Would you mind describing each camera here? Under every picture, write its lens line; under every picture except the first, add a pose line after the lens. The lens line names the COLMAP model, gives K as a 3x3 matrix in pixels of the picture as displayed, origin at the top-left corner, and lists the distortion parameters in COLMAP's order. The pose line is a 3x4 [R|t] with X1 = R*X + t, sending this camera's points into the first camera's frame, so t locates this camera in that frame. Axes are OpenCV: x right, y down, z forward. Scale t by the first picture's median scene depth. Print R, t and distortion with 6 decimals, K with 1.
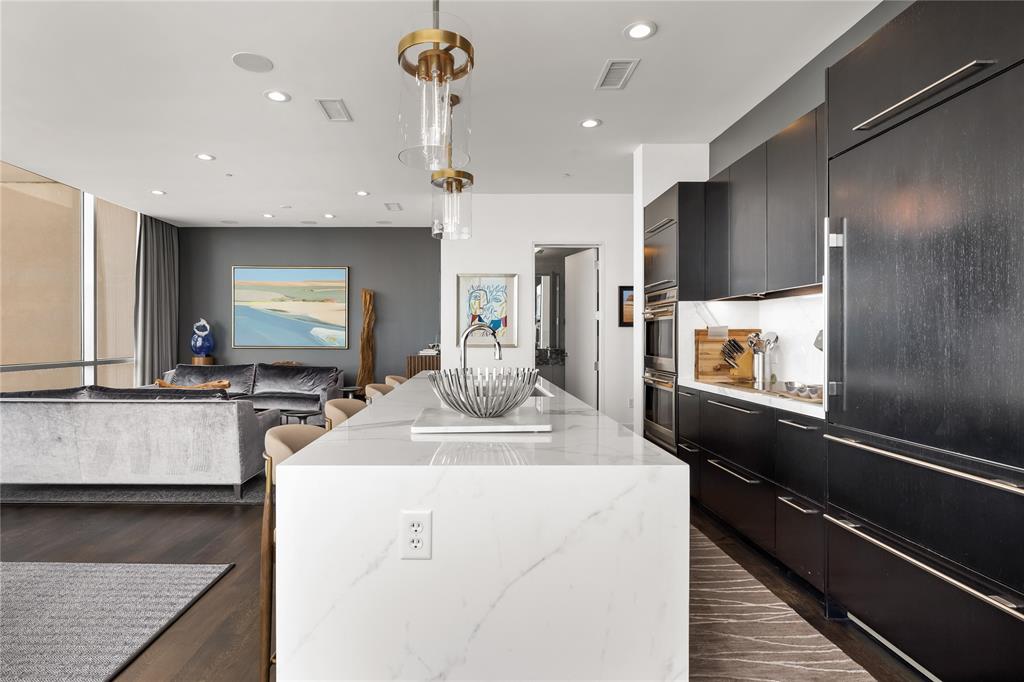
lens RADIAL K [[527.1, 0, 474.0], [0, 527.1, 336.5], [0, 0, 1]] dist [-0.003956, -0.000344]
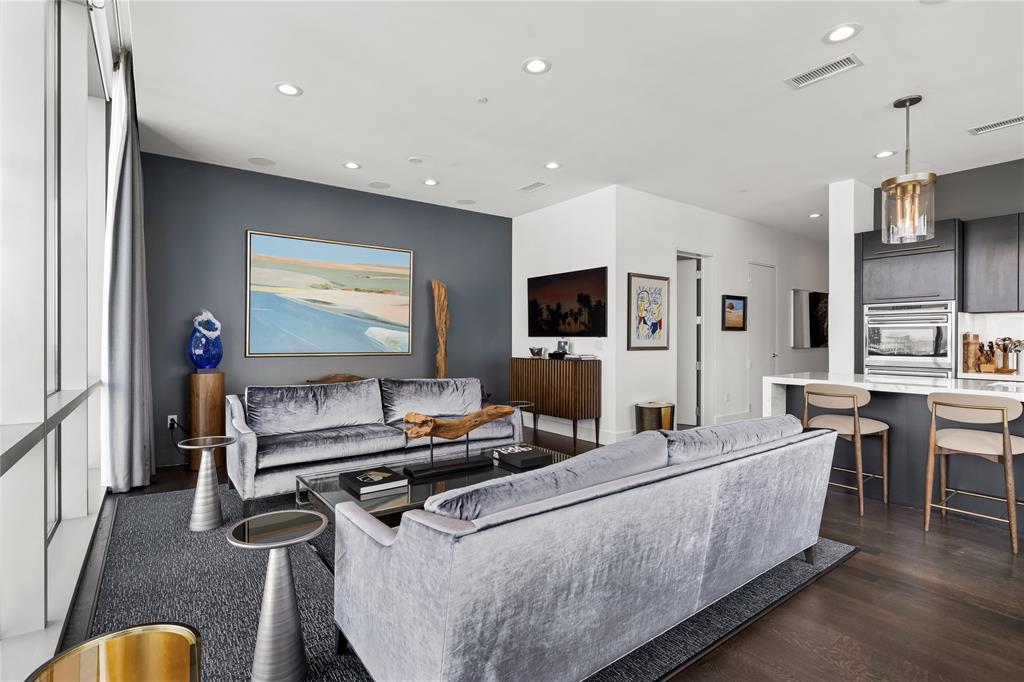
lens RADIAL K [[488.3, 0, 515.0], [0, 488.3, 336.6], [0, 0, 1]] dist [0.001261, 0.001718]
pose [[0.800696, 0.001730, 0.599068, -0.660142], [-0.000431, 0.999997, -0.002311, -0.002292], [-0.599070, 0.001593, 0.800695, 0.385933]]
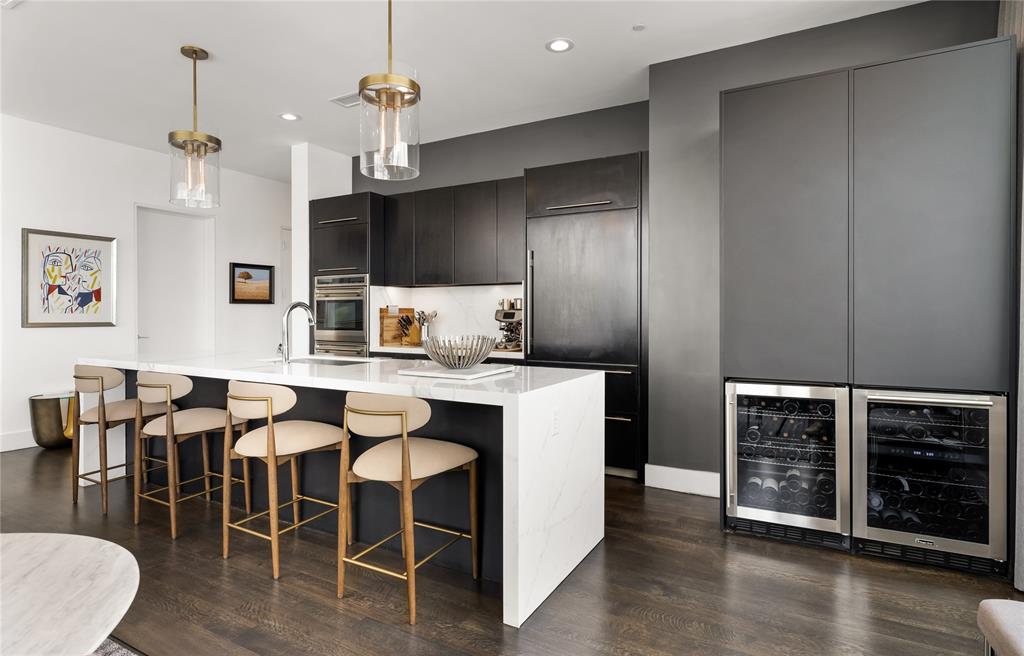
lens RADIAL K [[558.7, 0, 515.2], [0, 558.7, 311.3], [0, 0, 1]] dist [0.001463, 0.000640]
pose [[0.495159, 0.004172, 0.868792, -0.339824], [-0.000716, 0.999990, -0.004394, 0.000096], [-0.868802, 0.001554, 0.495158, 0.015505]]
